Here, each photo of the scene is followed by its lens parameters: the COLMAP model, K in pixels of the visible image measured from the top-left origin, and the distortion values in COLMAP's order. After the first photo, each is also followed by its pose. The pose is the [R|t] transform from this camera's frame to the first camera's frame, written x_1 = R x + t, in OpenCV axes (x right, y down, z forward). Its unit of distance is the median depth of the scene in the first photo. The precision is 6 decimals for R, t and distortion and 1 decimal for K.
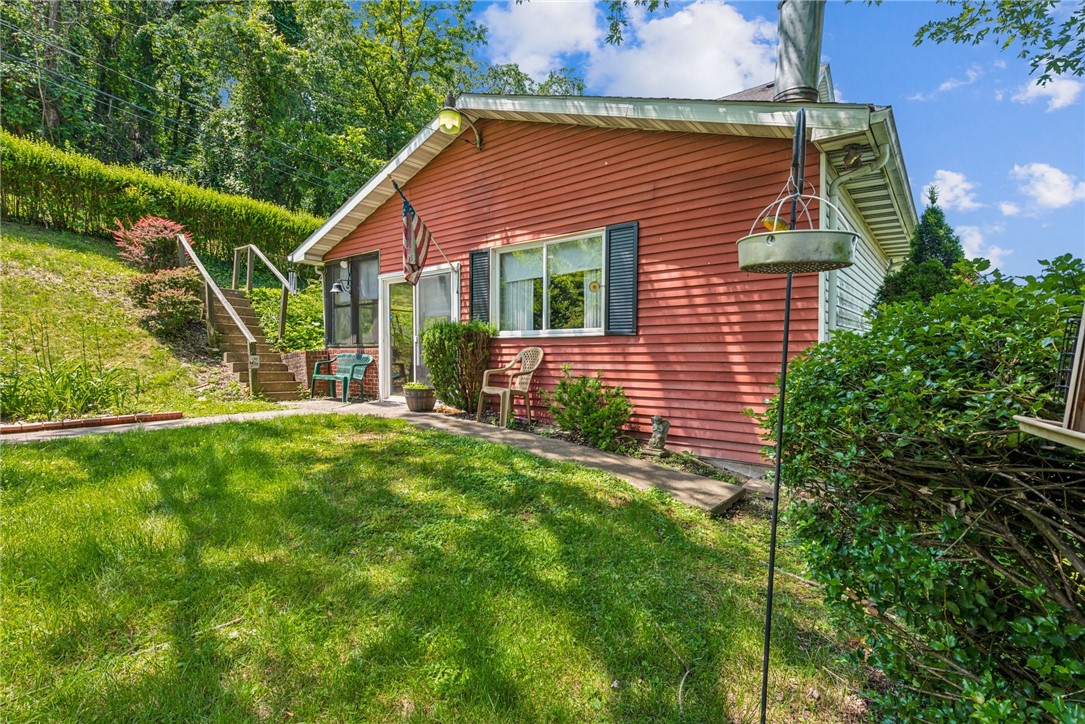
lens RADIAL K [[511.5, 0, 542.5], [0, 511.5, 362.0], [0, 0, 1]] dist [0.000700, 0.000042]
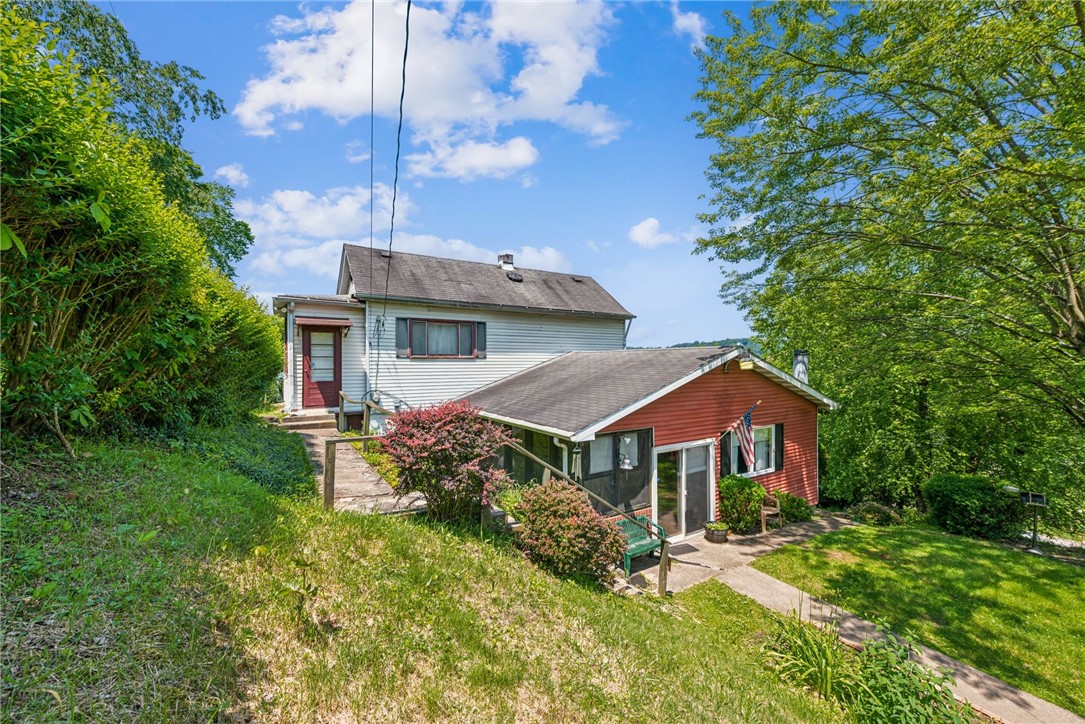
lens RADIAL K [[434.9, 0, 542.5], [0, 434.9, 362.0], [0, 0, 1]] dist [-0.000892, -0.000083]
pose [[0.317747, -0.010958, 0.948112, -2.115502], [0.010432, 0.999913, 0.008061, -0.587560], [-0.948118, 0.007329, 0.317834, 1.405119]]
